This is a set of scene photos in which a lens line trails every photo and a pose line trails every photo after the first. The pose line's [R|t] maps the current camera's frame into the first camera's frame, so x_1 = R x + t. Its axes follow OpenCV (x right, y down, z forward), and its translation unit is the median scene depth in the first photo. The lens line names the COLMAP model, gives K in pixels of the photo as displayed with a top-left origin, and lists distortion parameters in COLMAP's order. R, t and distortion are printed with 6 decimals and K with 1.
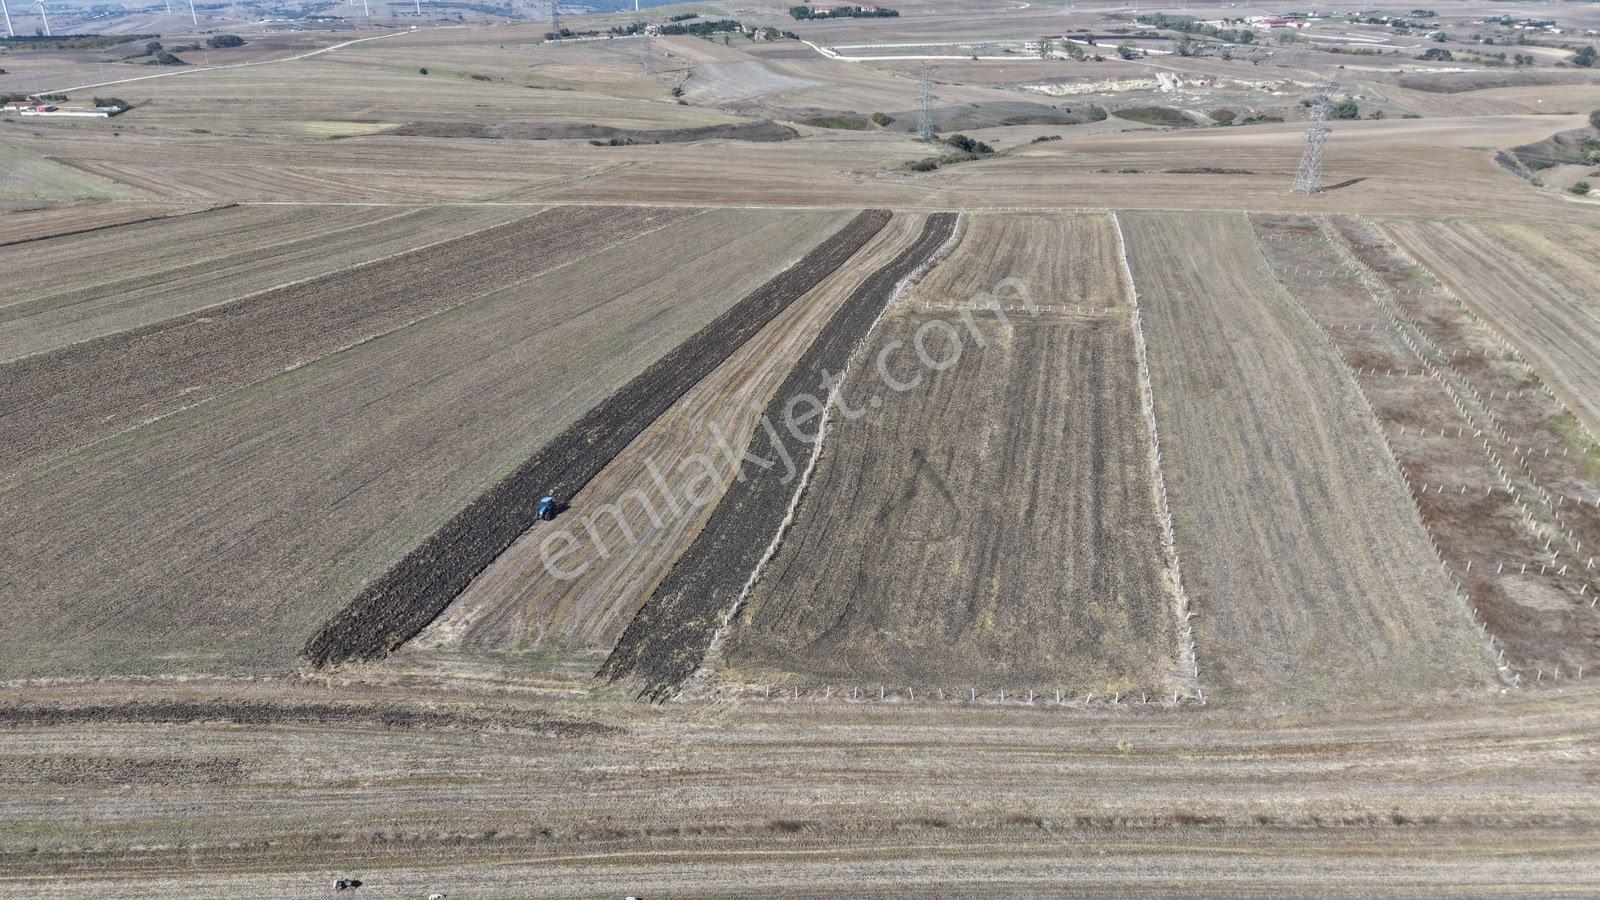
lens RADIAL K [[1064.5, 0, 807.7], [0, 1064.5, 445.4], [0, 0, 1]] dist [0.035694, -0.042877]
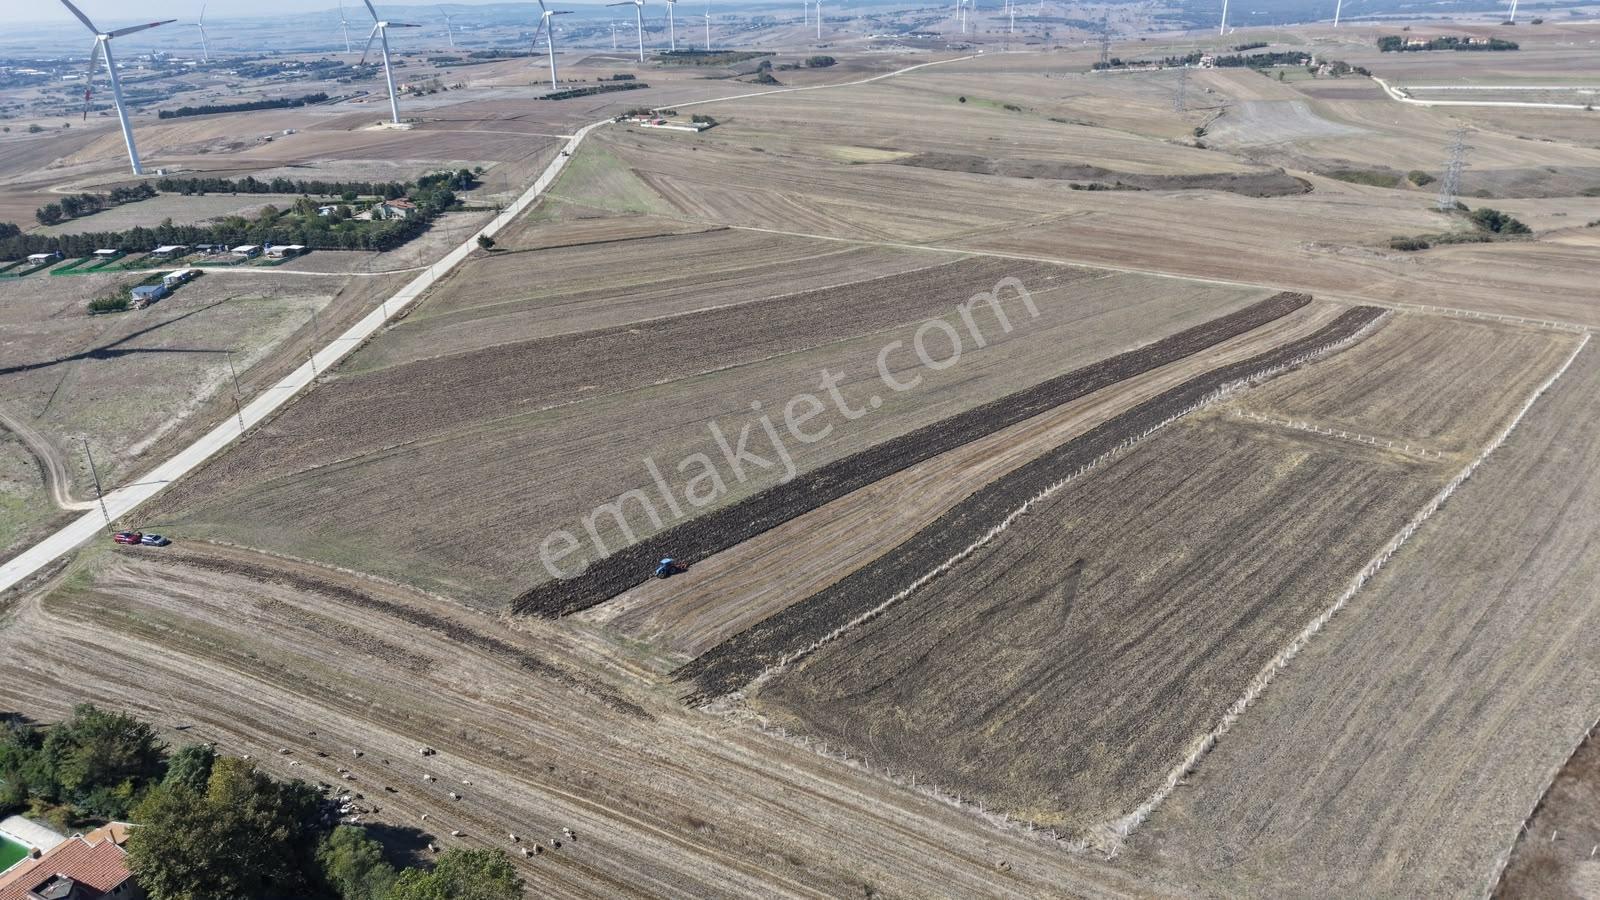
lens RADIAL K [[1064.5, 0, 808.1], [0, 1064.5, 460.4], [0, 0, 1]] dist [0.035694, -0.042877]
pose [[0.872721, 0.193452, -0.448258, 0.343204], [-0.192225, 0.980139, 0.048746, -0.098436], [0.448785, 0.043625, 0.892574, -0.077303]]
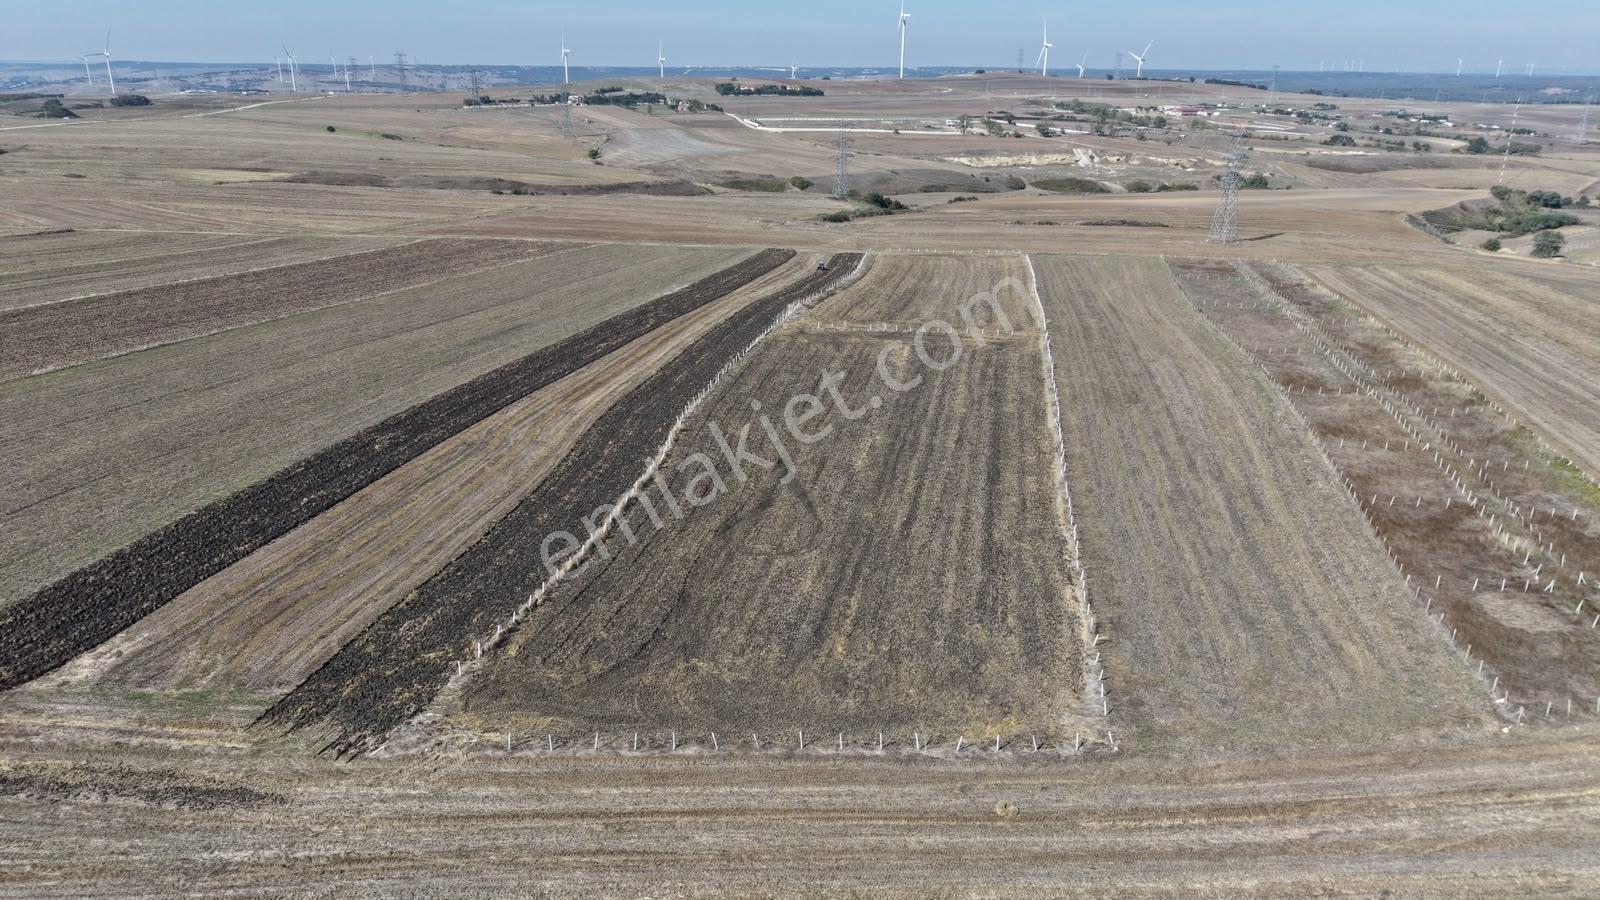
lens RADIAL K [[1064.5, 0, 805.4], [0, 1064.5, 444.0], [0, 0, 1]] dist [0.035694, -0.042877]
pose [[0.998132, 0.006128, 0.060780, 0.075967], [-0.001376, 0.996958, -0.077929, 0.060437], [-0.061073, 0.077700, 0.995104, 0.181077]]
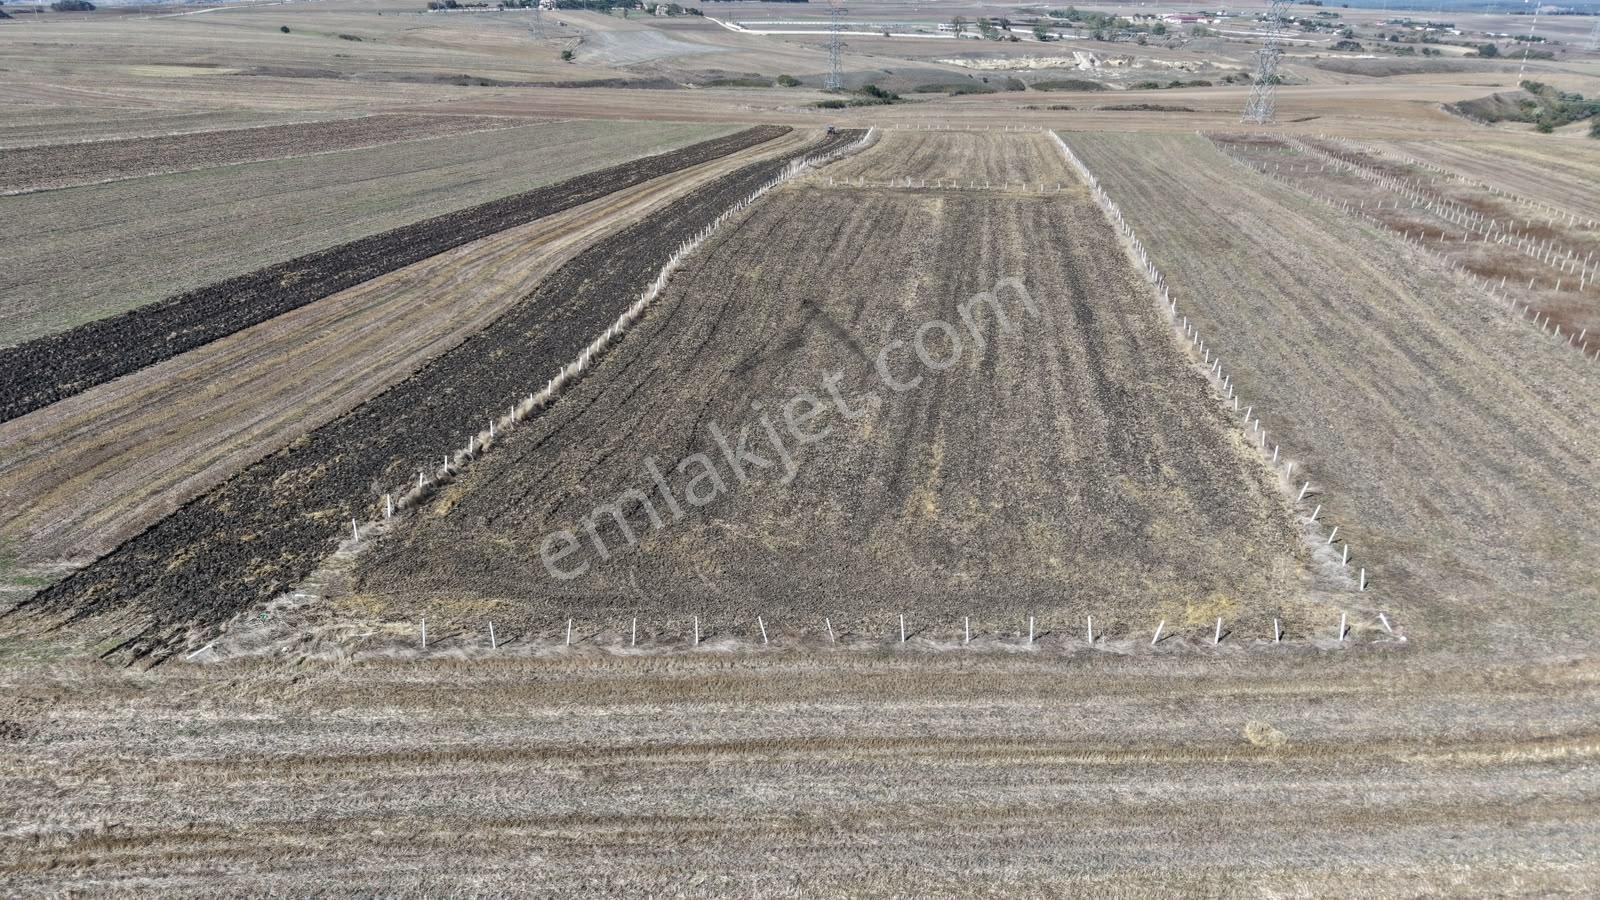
lens RADIAL K [[1064.5, 0, 804.1], [0, 1064.5, 451.0], [0, 0, 1]] dist [0.035694, -0.042877]
pose [[0.997107, -0.005396, 0.075816, 0.054649], [0.006063, 0.999945, -0.008564, 0.109101], [-0.075765, 0.008999, 0.997085, 0.377287]]
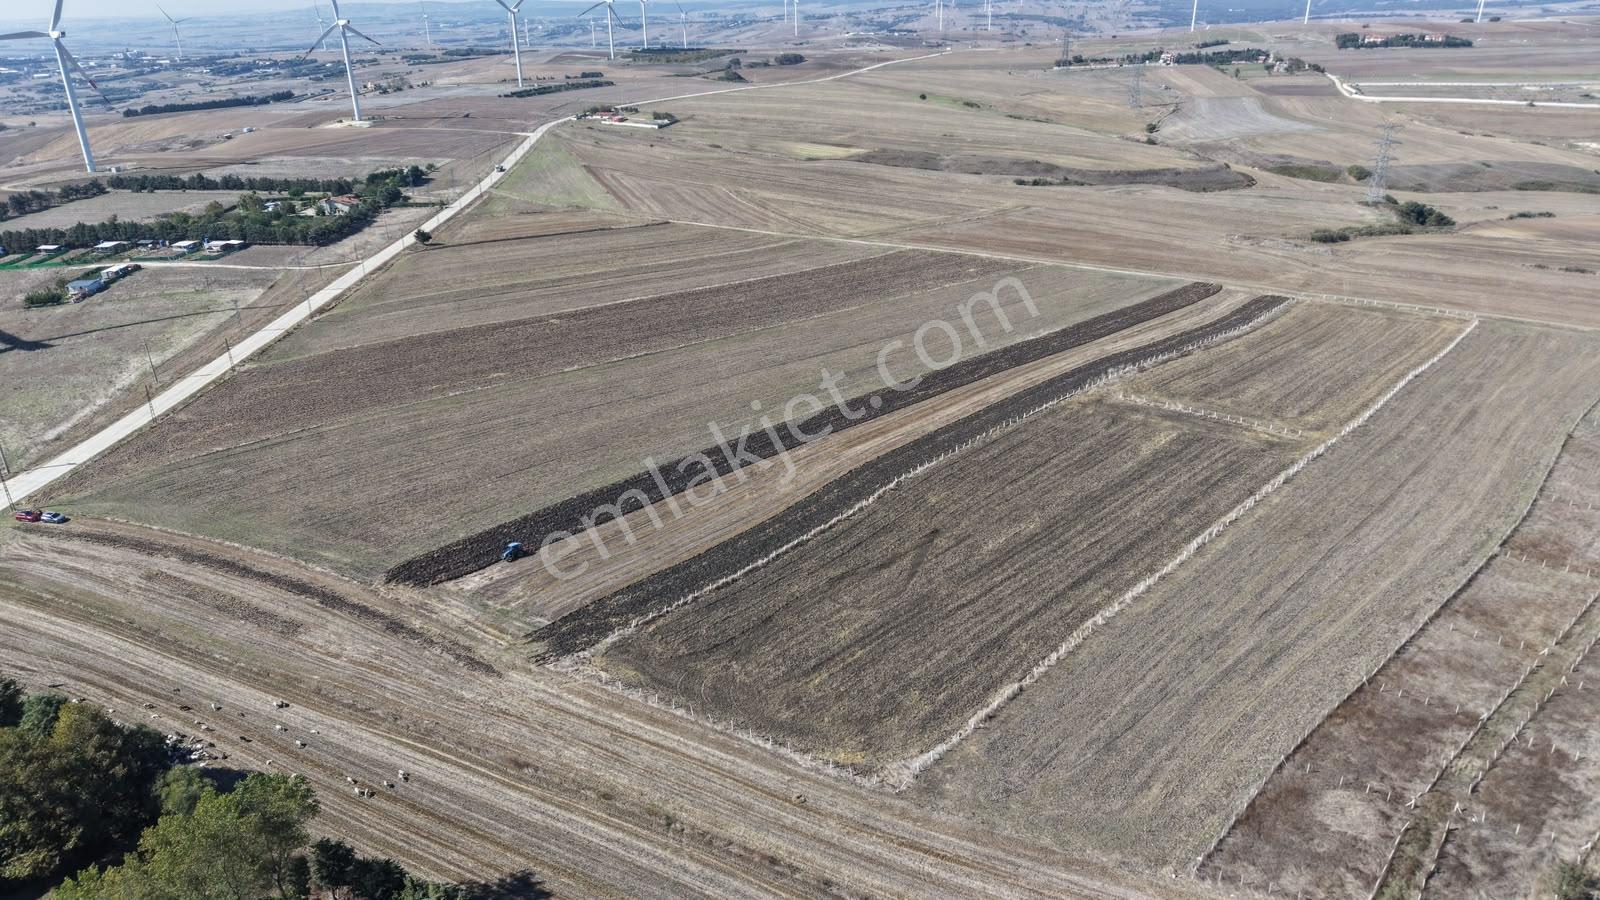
lens RADIAL K [[1064.5, 0, 808.0], [0, 1064.5, 456.3], [0, 0, 1]] dist [0.035694, -0.042877]
pose [[0.879754, 0.187710, -0.436804, 0.488580], [-0.187000, 0.981325, 0.045078, -0.104388], [0.437108, 0.042025, 0.898426, -0.076288]]
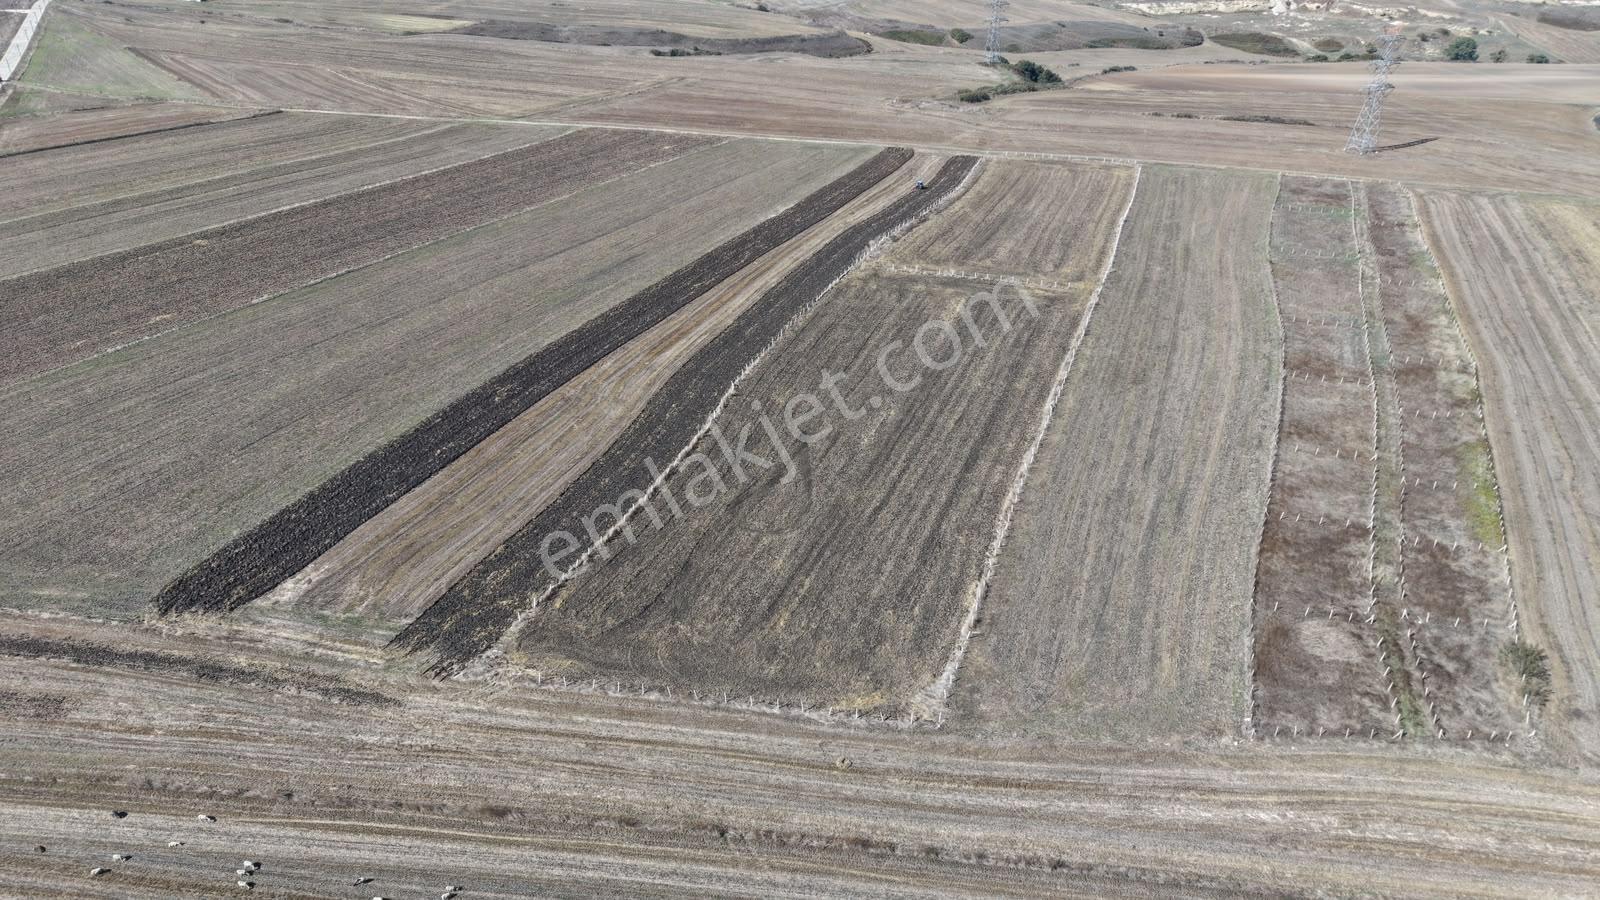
lens RADIAL K [[1064.5, 0, 807.7], [0, 1064.5, 446.7], [0, 0, 1]] dist [0.035694, -0.042877]
pose [[0.993443, 0.077246, -0.084281, 0.207298], [-0.069223, 0.993136, 0.094282, -0.084860], [0.090985, -0.087830, 0.991972, -0.026393]]
